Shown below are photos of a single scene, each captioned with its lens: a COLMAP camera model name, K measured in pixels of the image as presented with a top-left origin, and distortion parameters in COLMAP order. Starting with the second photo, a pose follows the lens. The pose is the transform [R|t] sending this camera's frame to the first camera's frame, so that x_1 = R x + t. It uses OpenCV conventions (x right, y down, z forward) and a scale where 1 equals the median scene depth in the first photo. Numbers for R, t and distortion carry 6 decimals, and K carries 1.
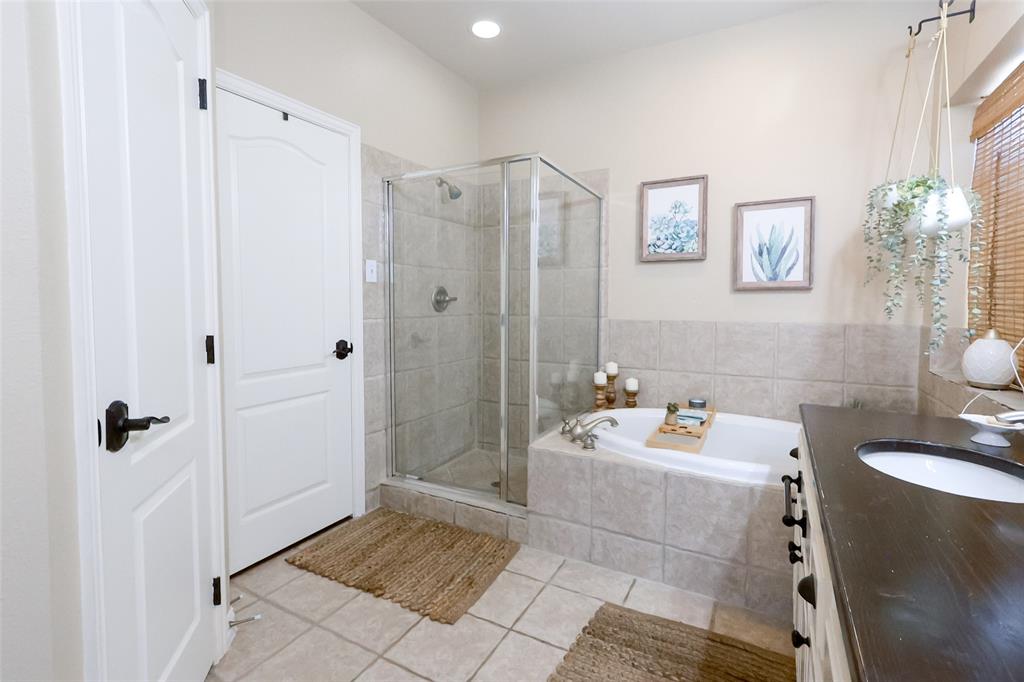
lens RADIAL K [[478.5, 0, 514.9], [0, 478.5, 323.8], [0, 0, 1]] dist [0.002029, 0.000747]
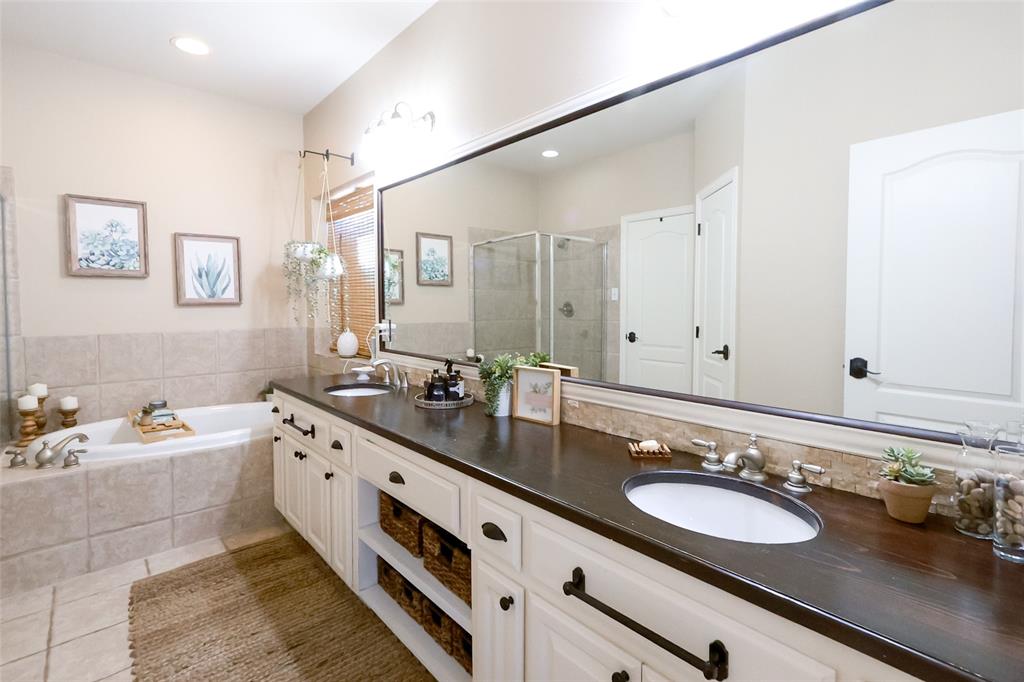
lens RADIAL K [[473.1, 0, 512.0], [0, 473.1, 320.3], [0, 0, 1]] dist [0.002057, 0.001146]
pose [[0.341623, -0.037972, 0.939070, -0.410869], [0.050750, 0.998471, 0.021911, -0.017888], [-0.938466, 0.040173, 0.343028, -0.200901]]
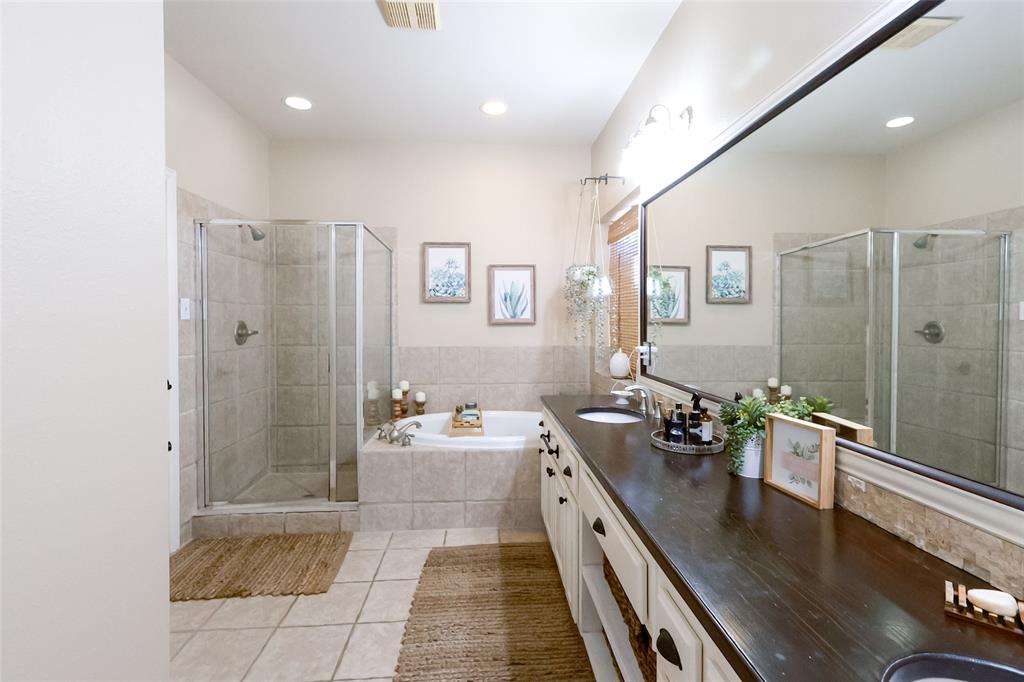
lens RADIAL K [[463.5, 0, 518.3], [0, 463.5, 328.8], [0, 0, 1]] dist [0.000432, 0.004398]
pose [[0.840432, -0.011814, 0.541789, -0.254674], [0.029496, 0.999278, -0.023965, -0.023258], [-0.541114, 0.036122, 0.840173, -0.245029]]
